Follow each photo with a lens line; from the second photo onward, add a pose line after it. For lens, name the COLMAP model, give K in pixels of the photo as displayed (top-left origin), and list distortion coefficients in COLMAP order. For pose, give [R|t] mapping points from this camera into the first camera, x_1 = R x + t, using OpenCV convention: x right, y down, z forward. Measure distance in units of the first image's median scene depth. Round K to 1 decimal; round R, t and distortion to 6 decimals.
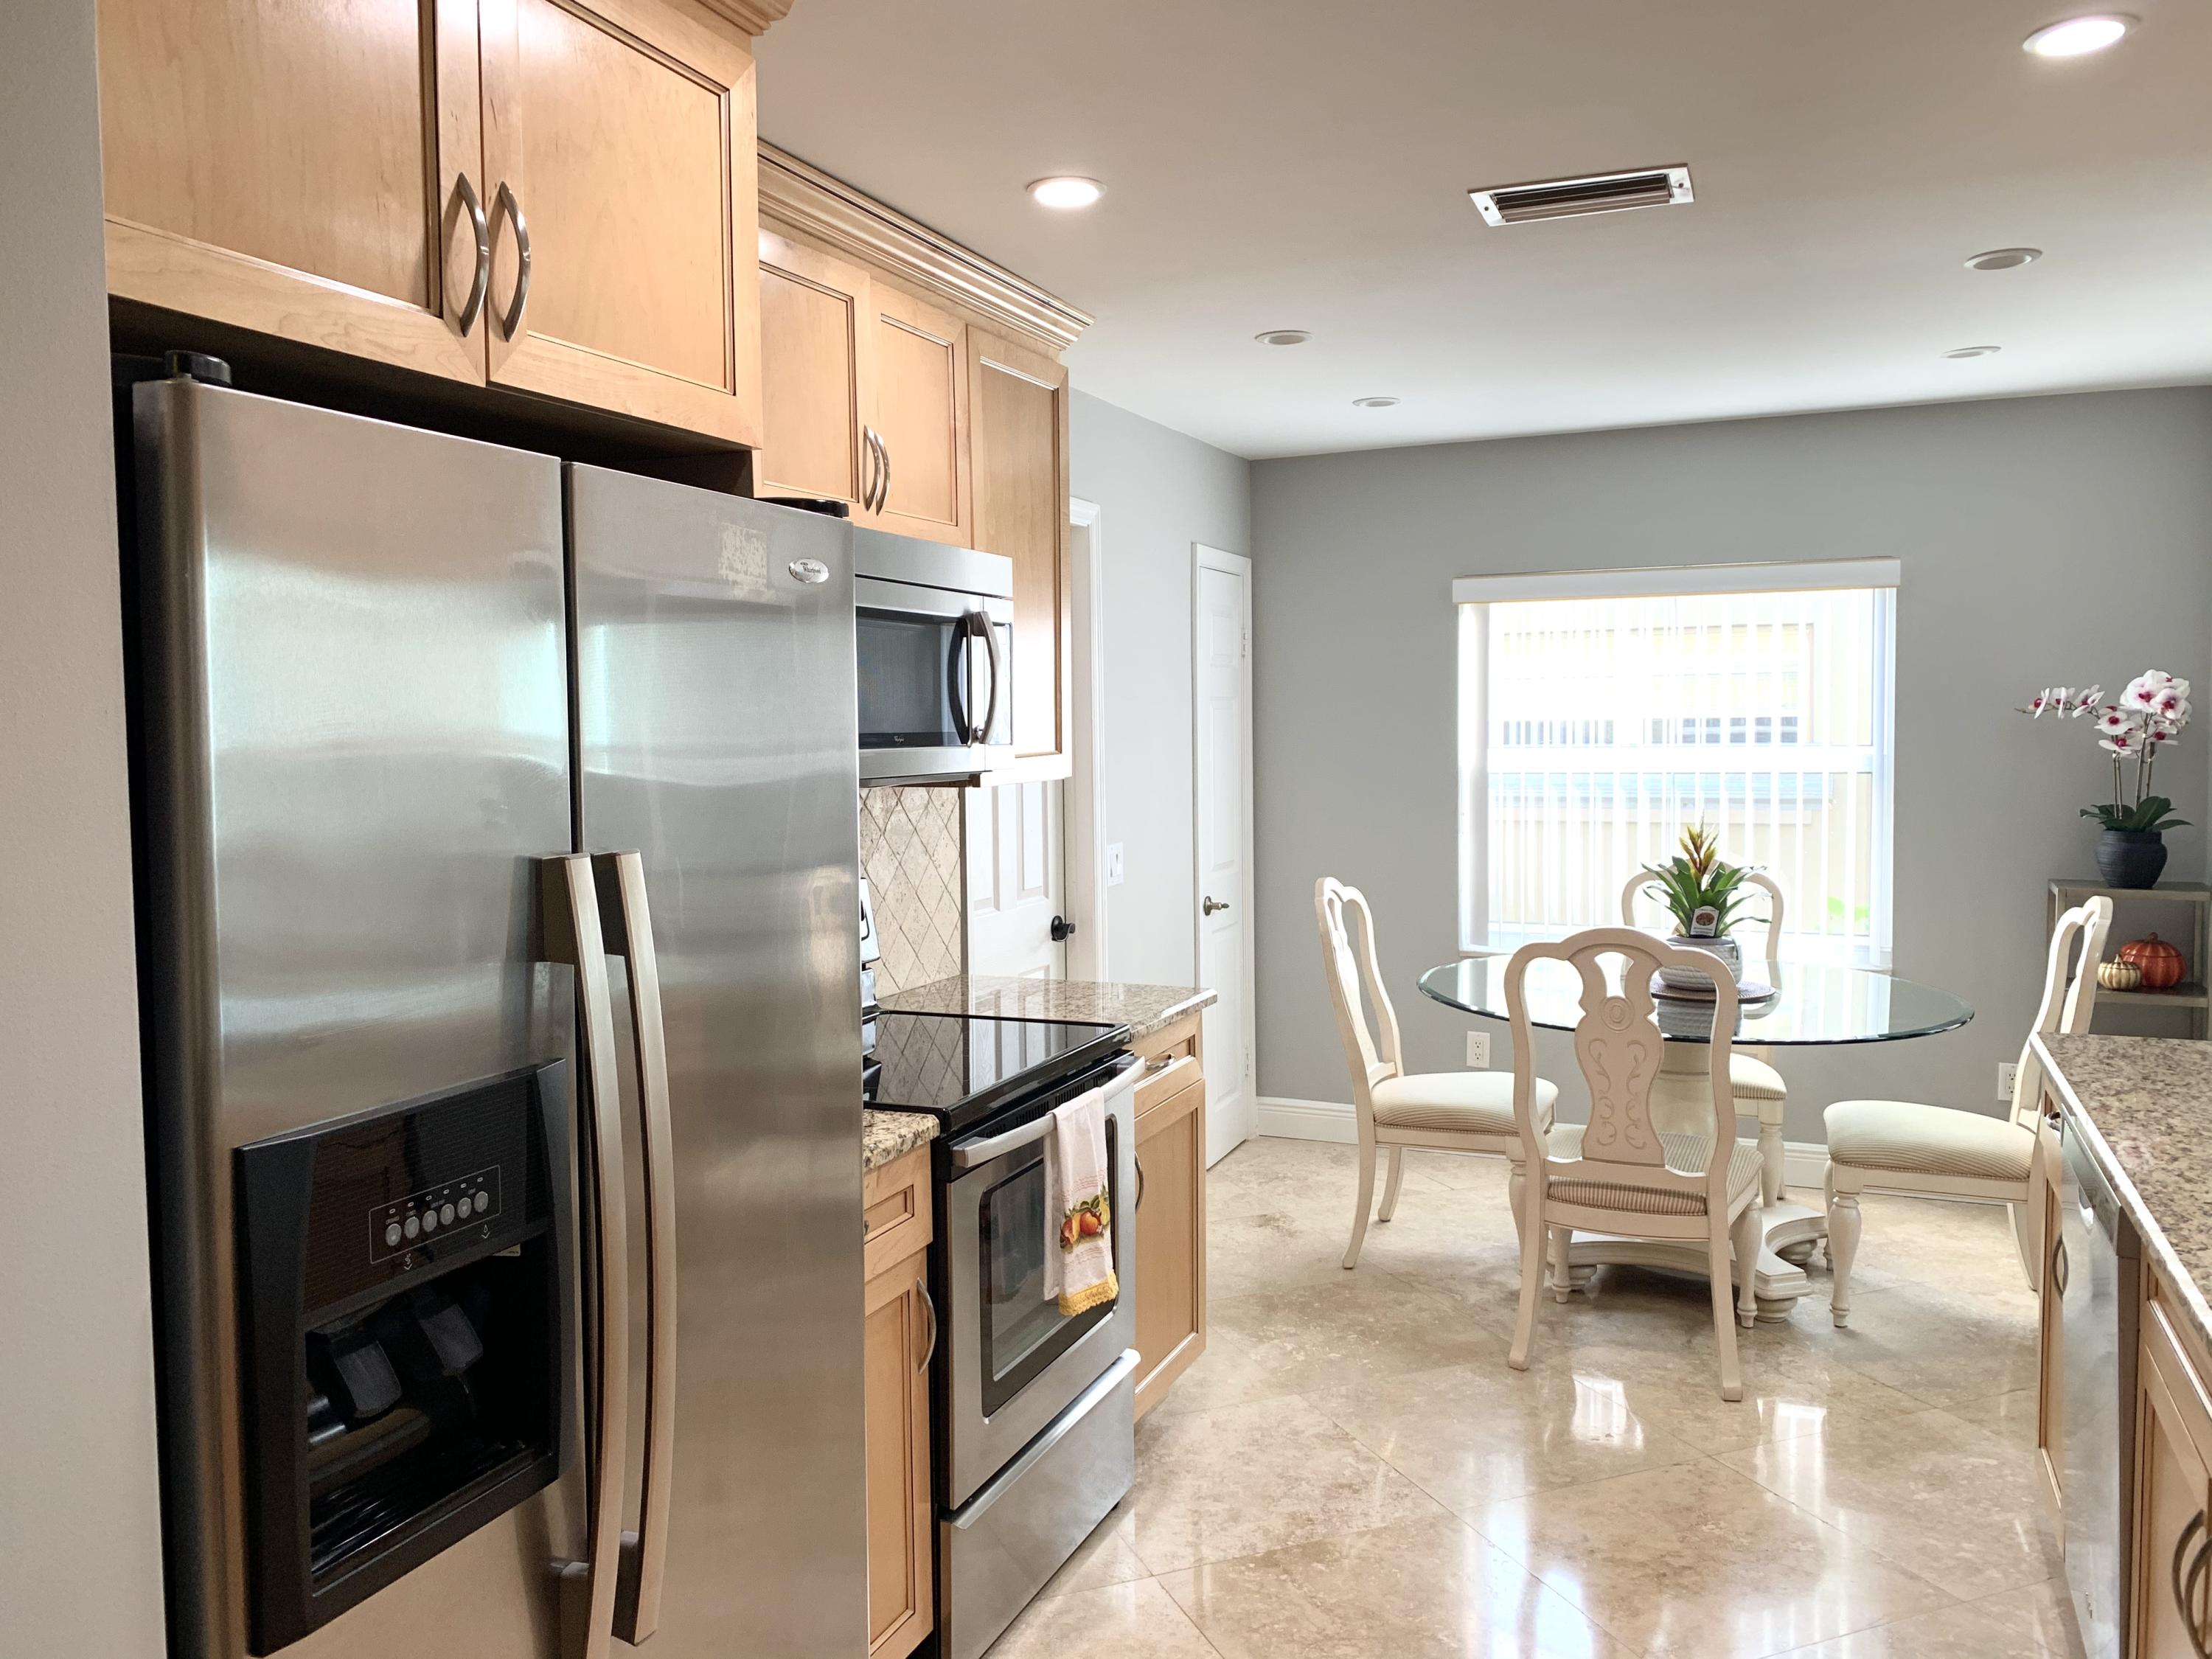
lens RADIAL K [[1680.7, 0, 1106.0], [0, 1680.7, 829.5], [0, 0, 1]] dist [0.004887, -0.000002]
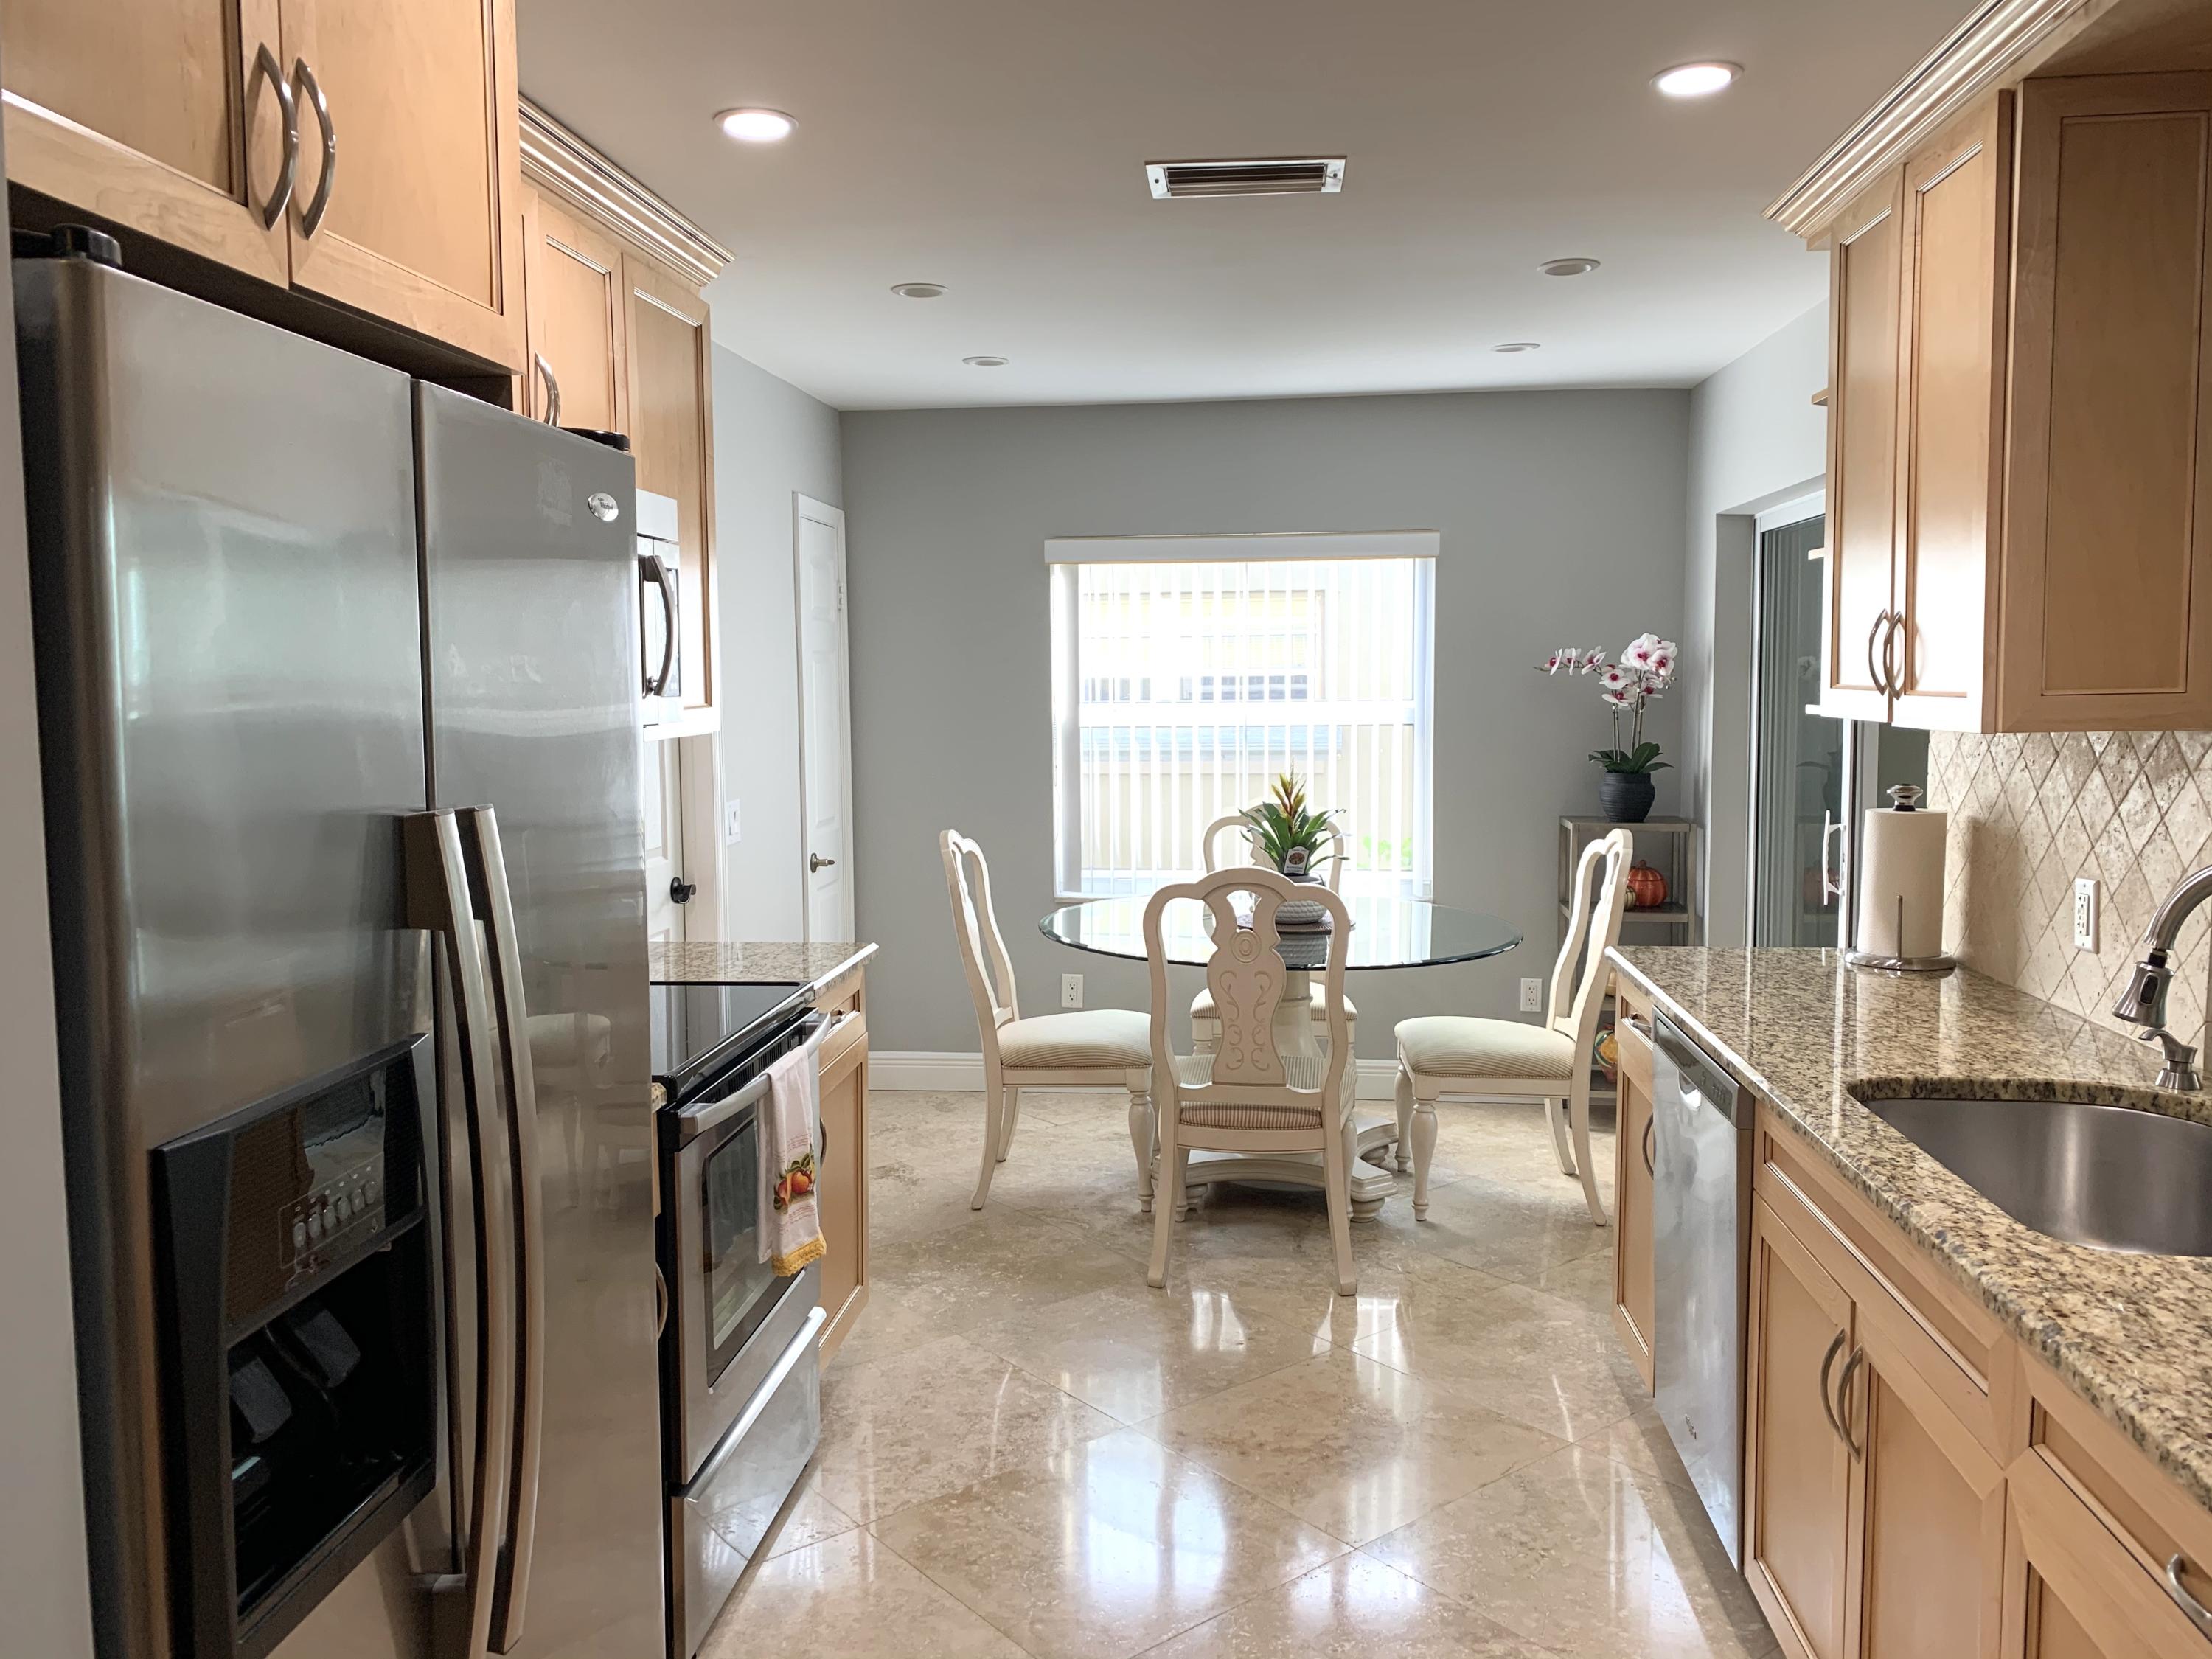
lens RADIAL K [[1668.4, 0, 1106.0], [0, 1668.4, 829.5], [0, 0, 1]] dist [0.048702, -0.044818]
pose [[0.954645, -0.024222, 0.296759, -0.088970], [0.016535, 0.999460, 0.028386, 0.001343], [-0.297286, -0.022192, 0.954531, 0.006607]]
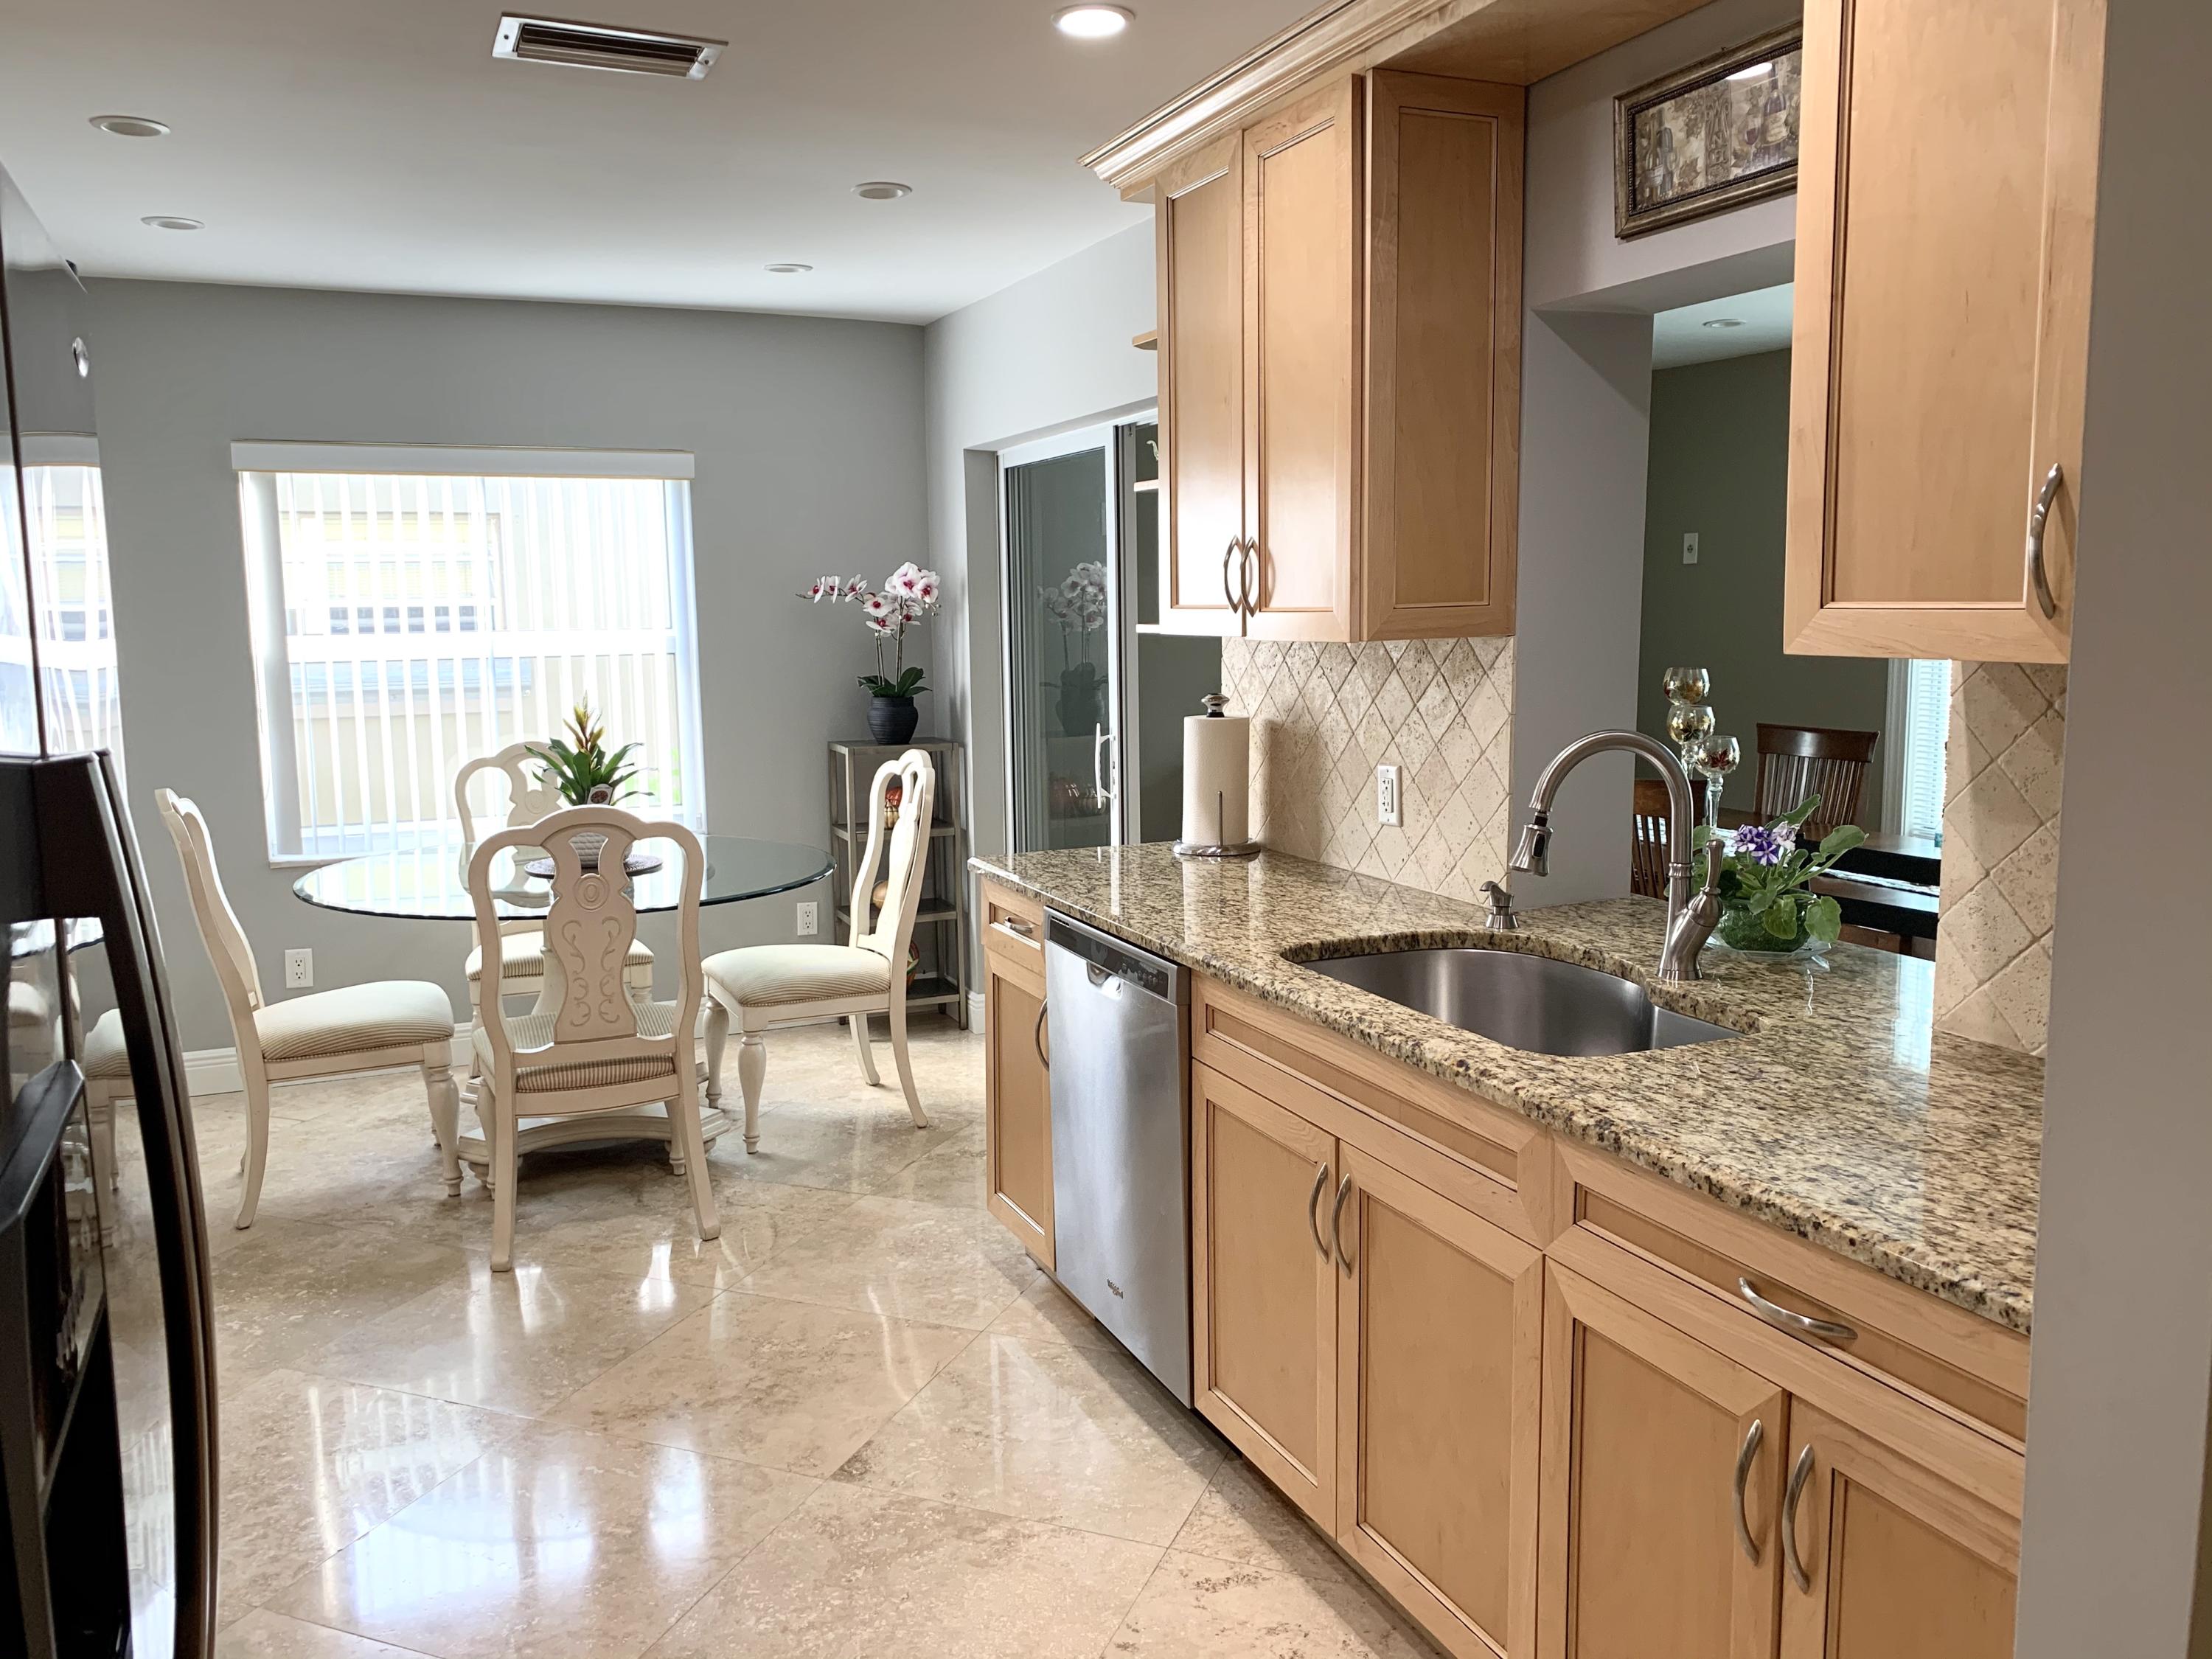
lens RADIAL K [[1648.9, 0, 1106.0], [0, 1648.9, 829.5], [0, 0, 1]] dist [0.059464, -0.119494]
pose [[0.677037, -0.095053, 0.729785, -0.185472], [0.049737, 0.995267, 0.083489, 0.004656], [-0.734266, -0.020228, 0.678560, 0.097416]]
